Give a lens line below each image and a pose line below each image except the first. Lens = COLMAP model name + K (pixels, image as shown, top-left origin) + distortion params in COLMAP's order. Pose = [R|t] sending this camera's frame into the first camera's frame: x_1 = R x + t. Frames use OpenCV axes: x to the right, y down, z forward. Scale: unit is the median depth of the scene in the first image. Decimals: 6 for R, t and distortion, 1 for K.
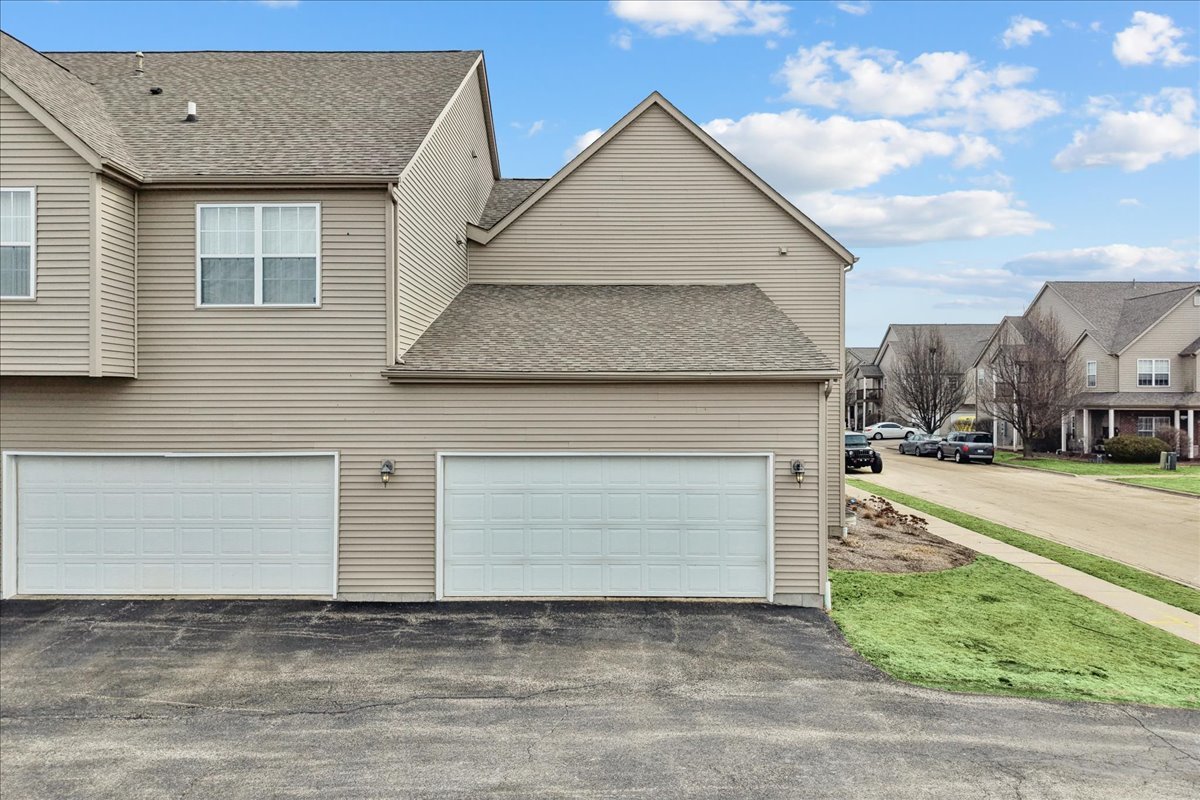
lens RADIAL K [[809.0, 0, 598.9], [0, 809.0, 402.9], [0, 0, 1]] dist [0.006453, -0.009576]
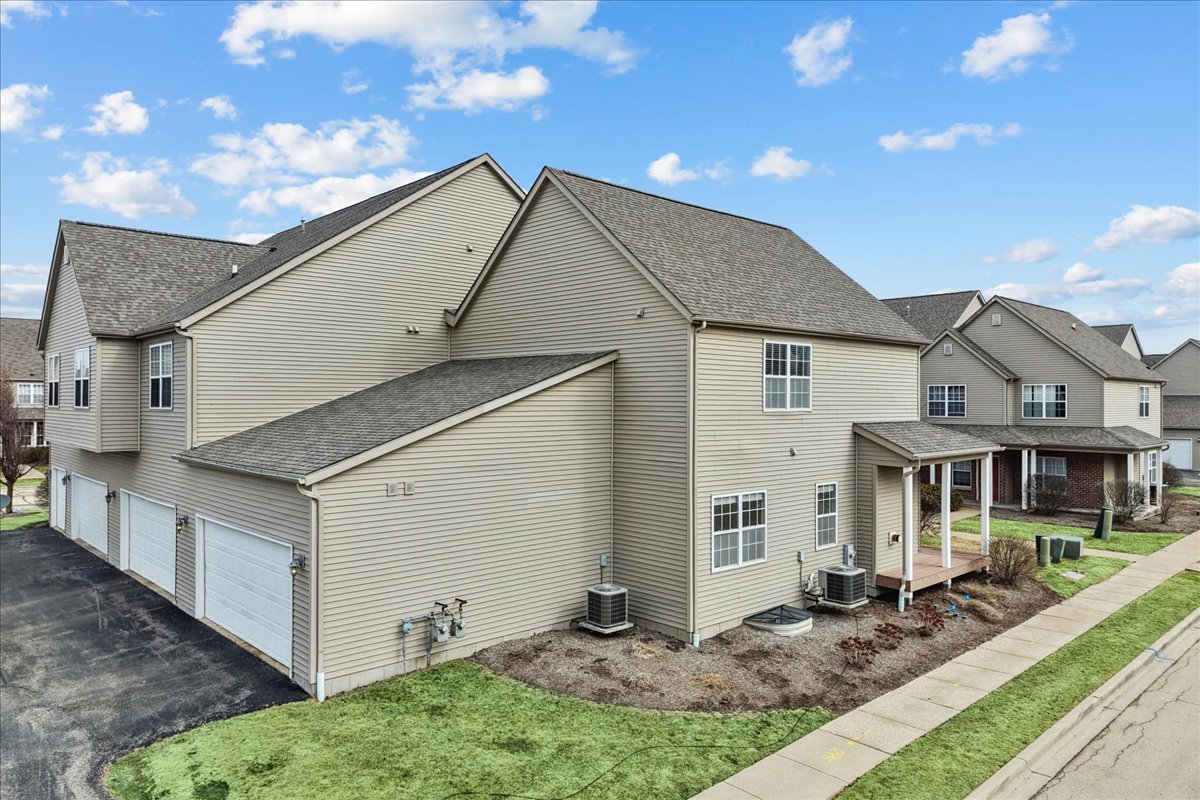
lens RADIAL K [[809.0, 0, 605.5], [0, 809.0, 399.7], [0, 0, 1]] dist [0.006453, -0.009576]
pose [[0.690816, 0.000158, -0.723031, 1.402919], [-0.003429, 0.999989, -0.003058, -0.145060], [0.723023, 0.004592, 0.690809, 0.574974]]
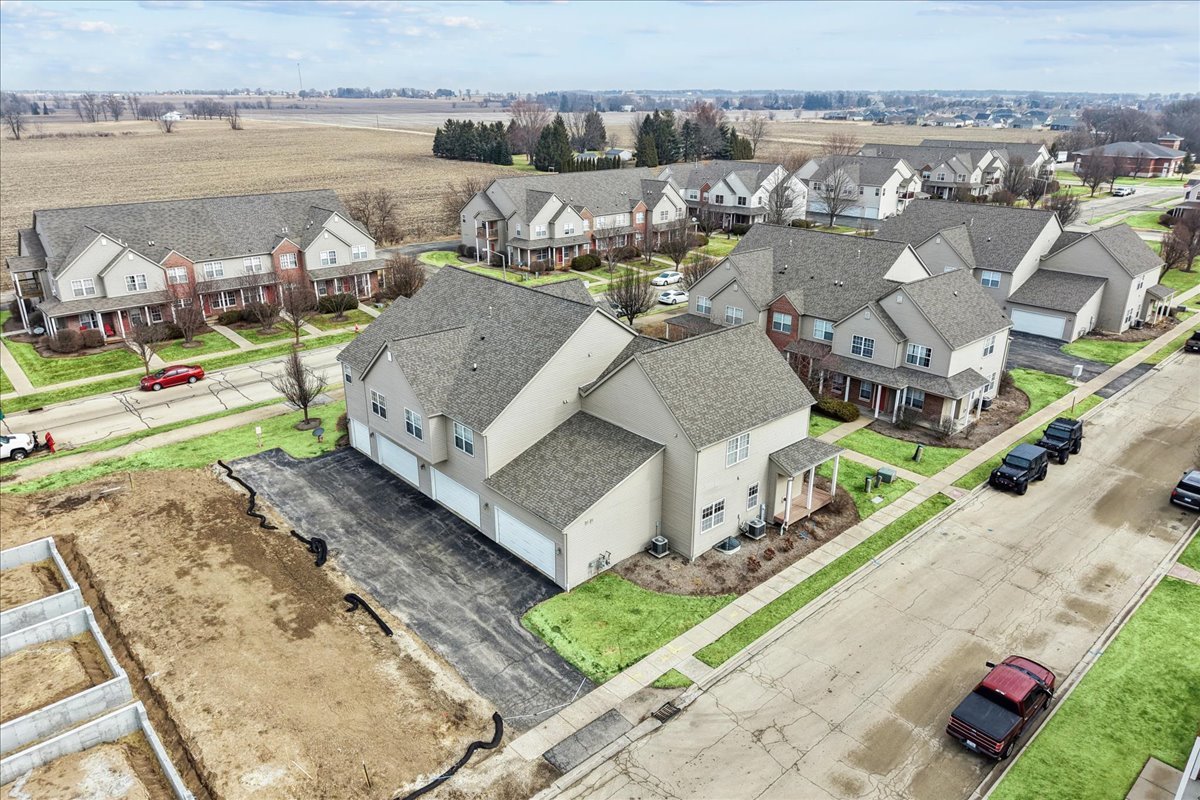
lens RADIAL K [[809.0, 0, 596.2], [0, 809.0, 397.0], [0, 0, 1]] dist [0.006453, -0.009576]
pose [[0.671483, 0.258189, -0.694585, 2.578641], [-0.001947, 0.937948, 0.346769, -1.711024], [0.741017, -0.231497, 0.630319, -0.831268]]
